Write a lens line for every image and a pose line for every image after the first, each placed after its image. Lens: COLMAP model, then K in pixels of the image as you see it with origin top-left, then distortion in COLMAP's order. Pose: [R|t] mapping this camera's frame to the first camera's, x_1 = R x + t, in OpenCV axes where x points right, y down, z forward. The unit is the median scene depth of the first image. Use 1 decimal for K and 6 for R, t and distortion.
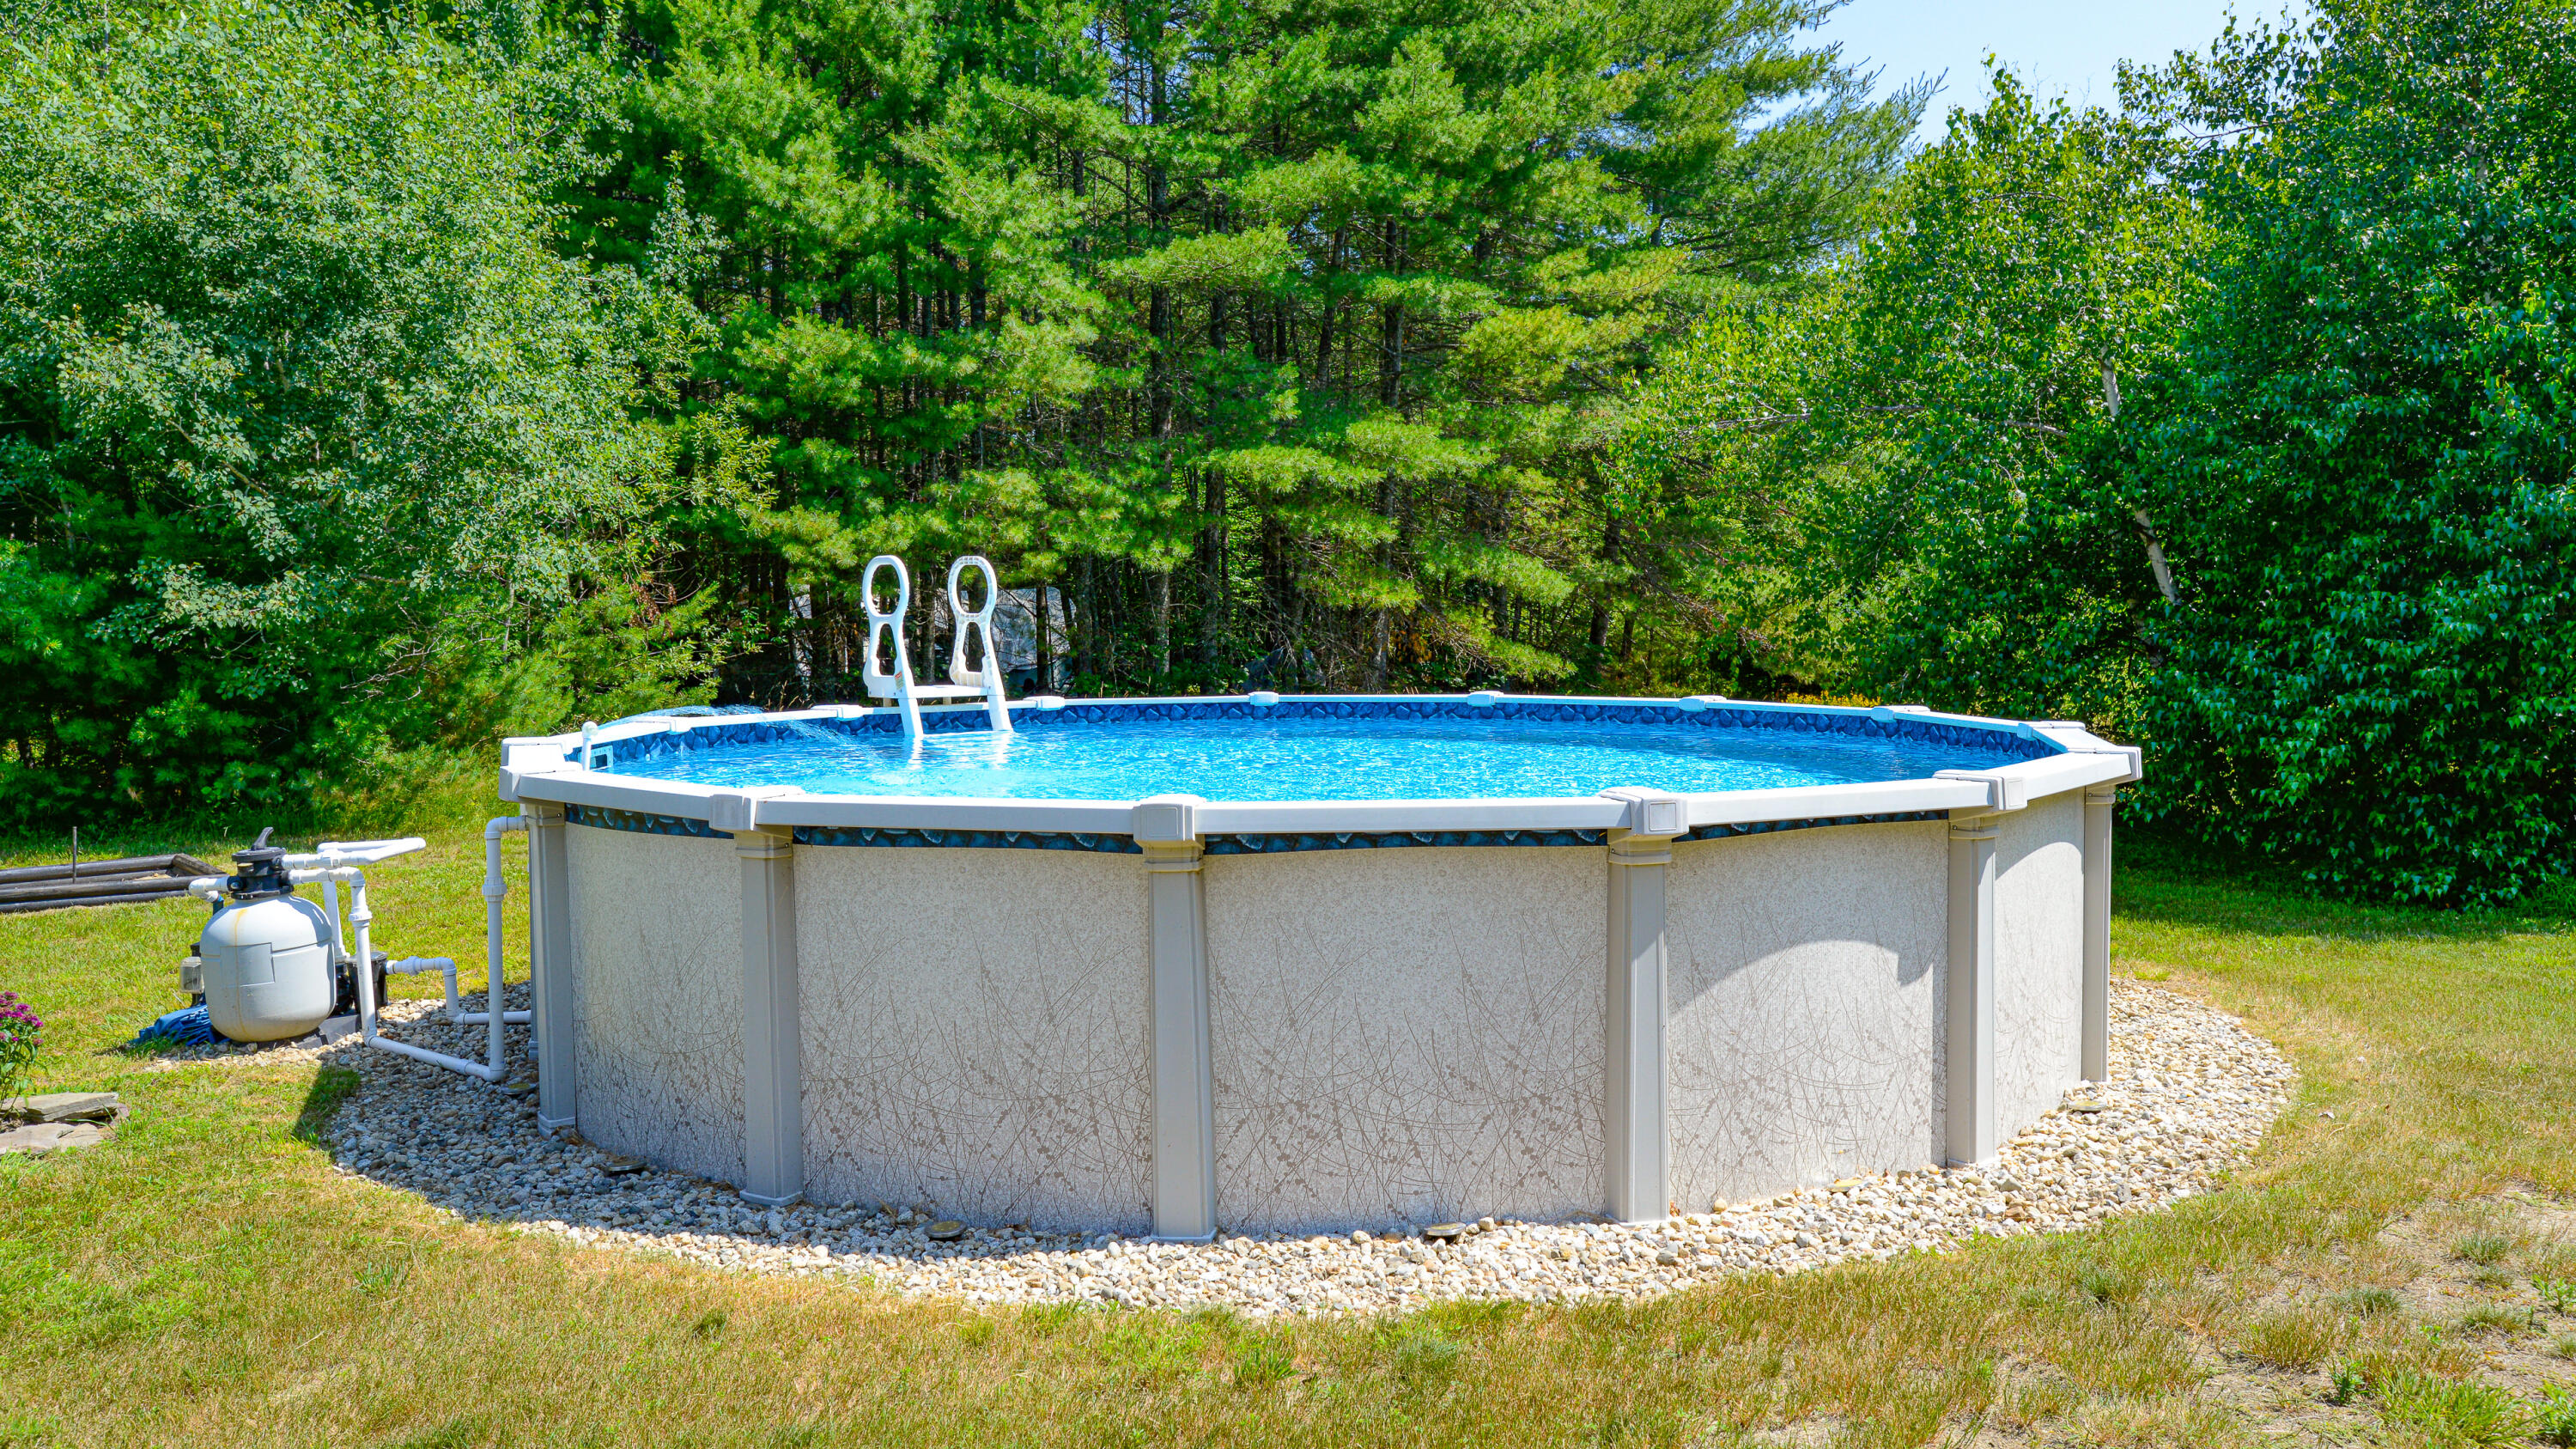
lens RADIAL K [[1953.2, 0, 1288.0], [0, 1953.2, 724.5], [0, 0, 1]] dist [0.053666, -0.000478]
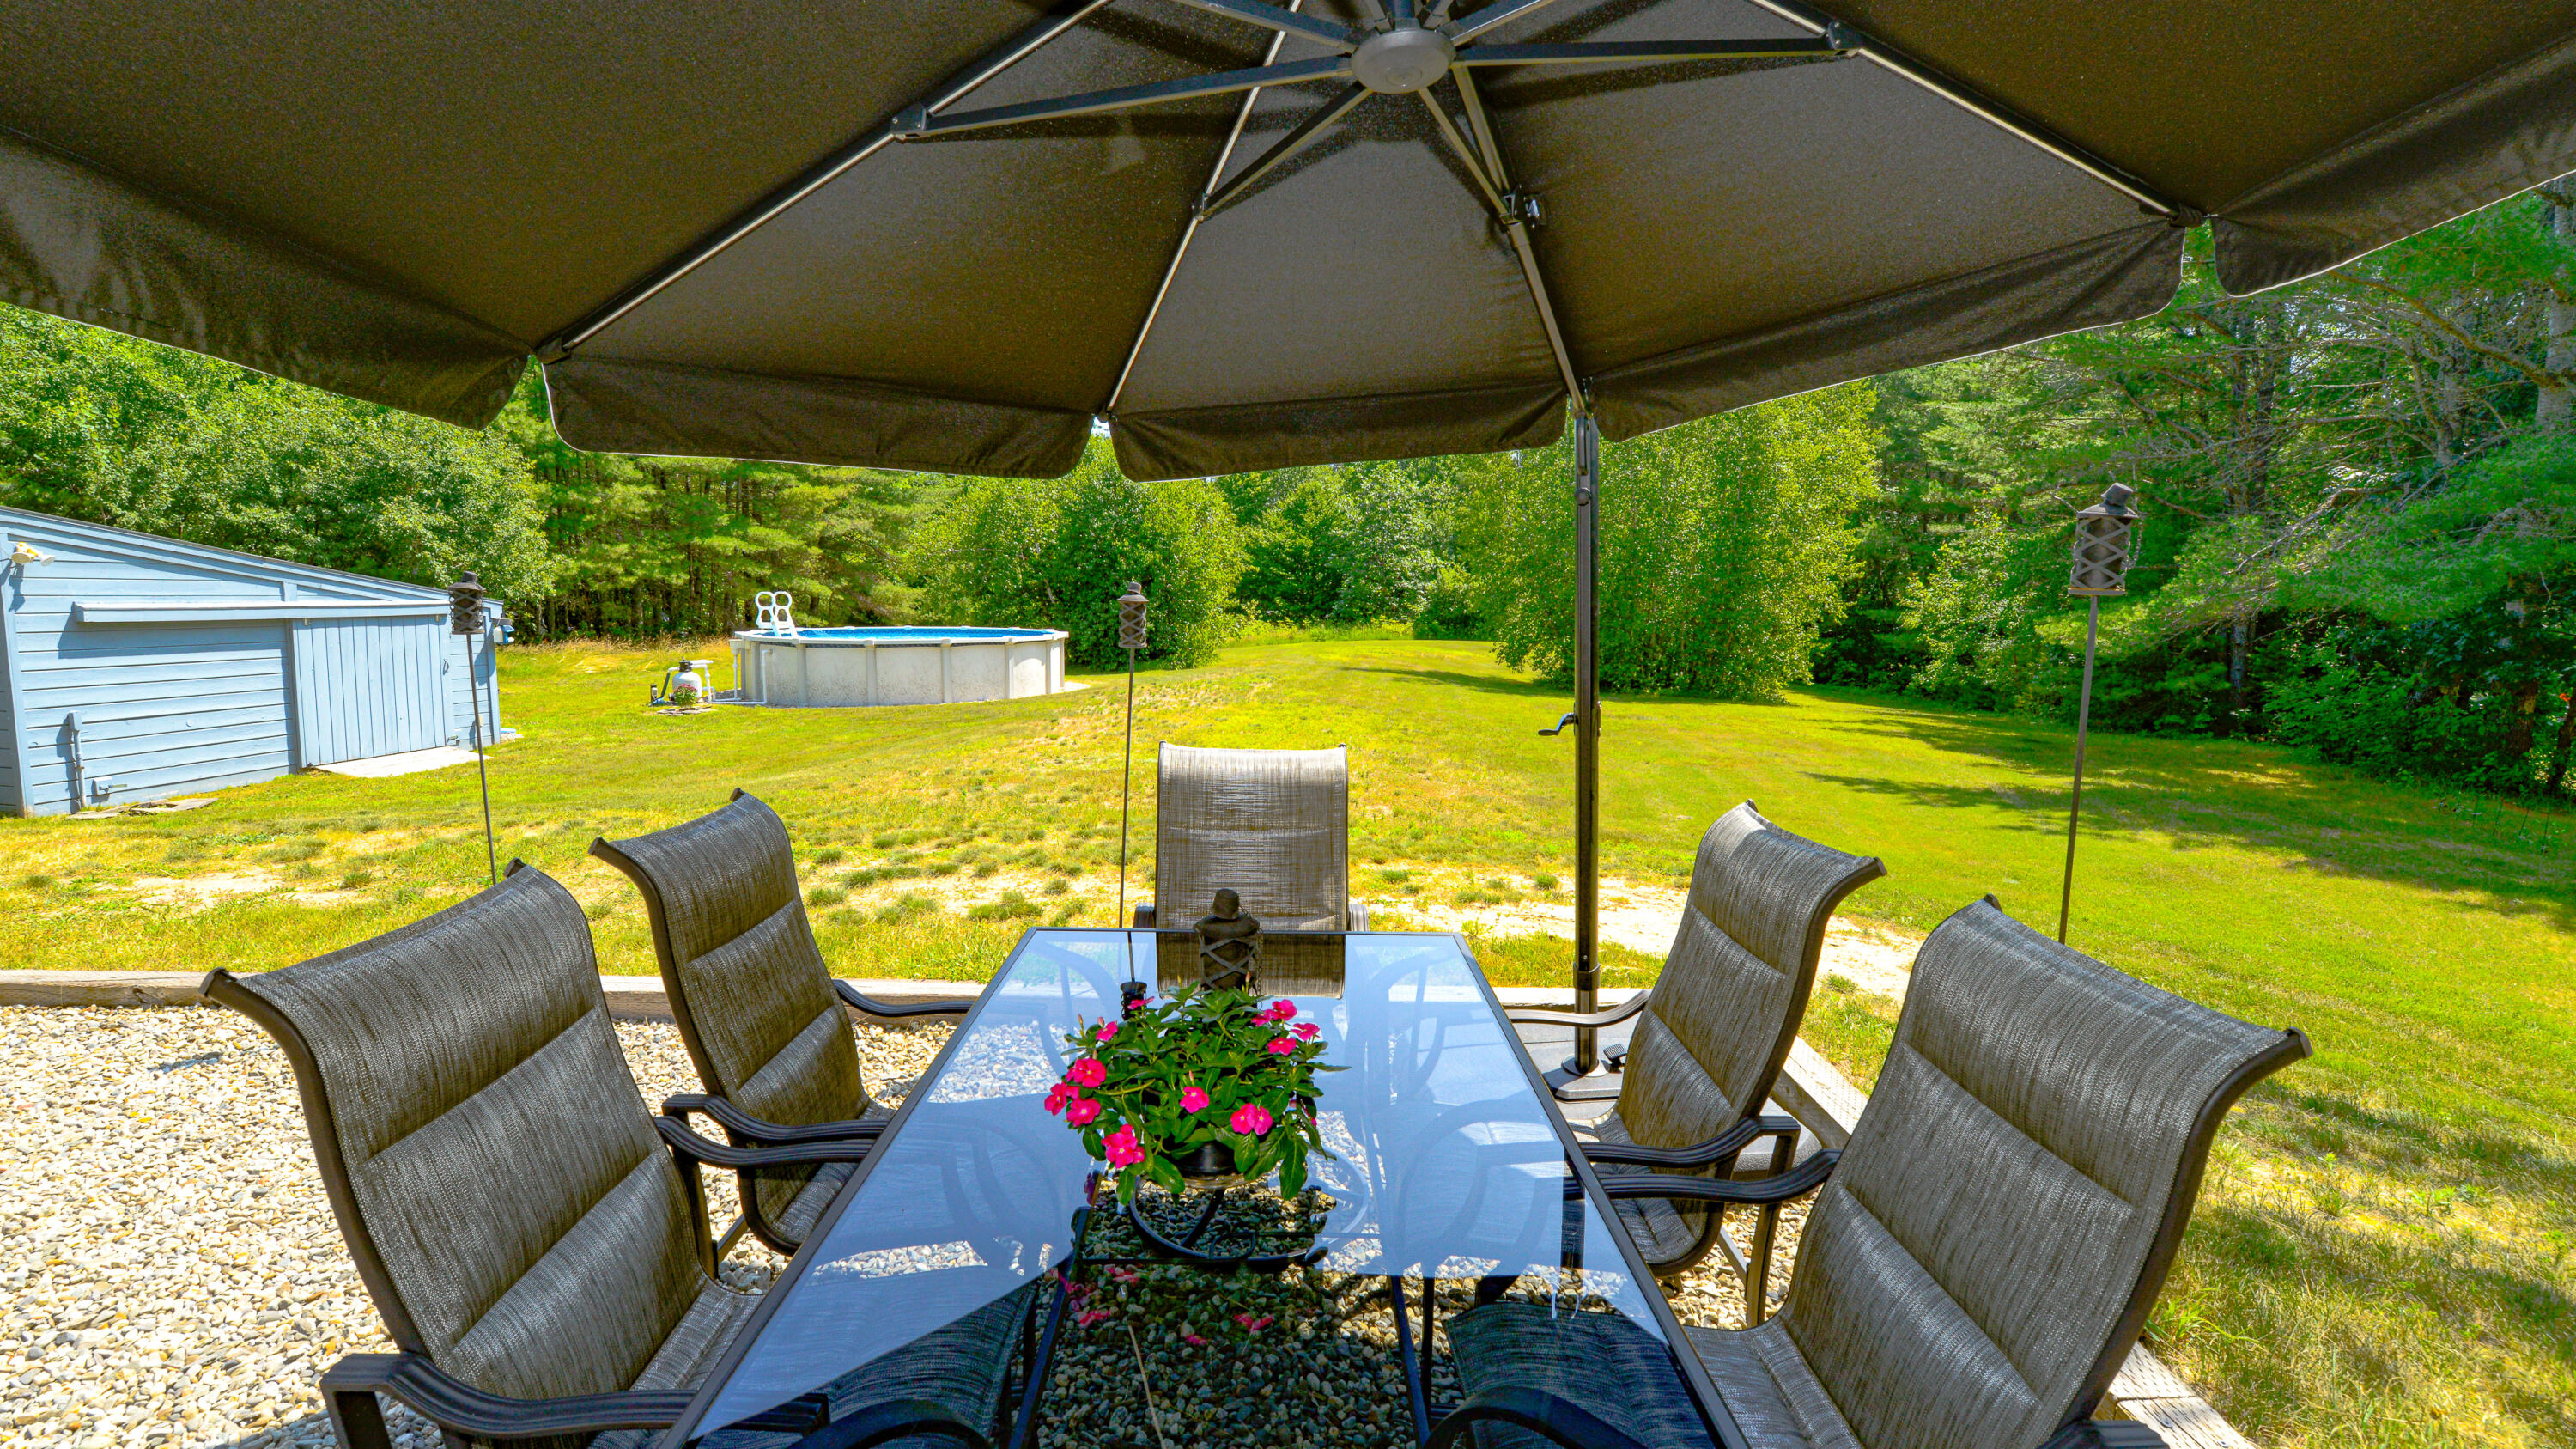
lens RADIAL K [[1113.6, 0, 1270.4], [0, 1113.6, 712.9], [0, 0, 1]] dist [-0.000680, -0.010818]
pose [[0.790203, -0.053291, 0.610524, -0.354844], [0.023492, 0.998114, 0.056716, 0.024169], [-0.612395, -0.030475, 0.789964, -0.627349]]
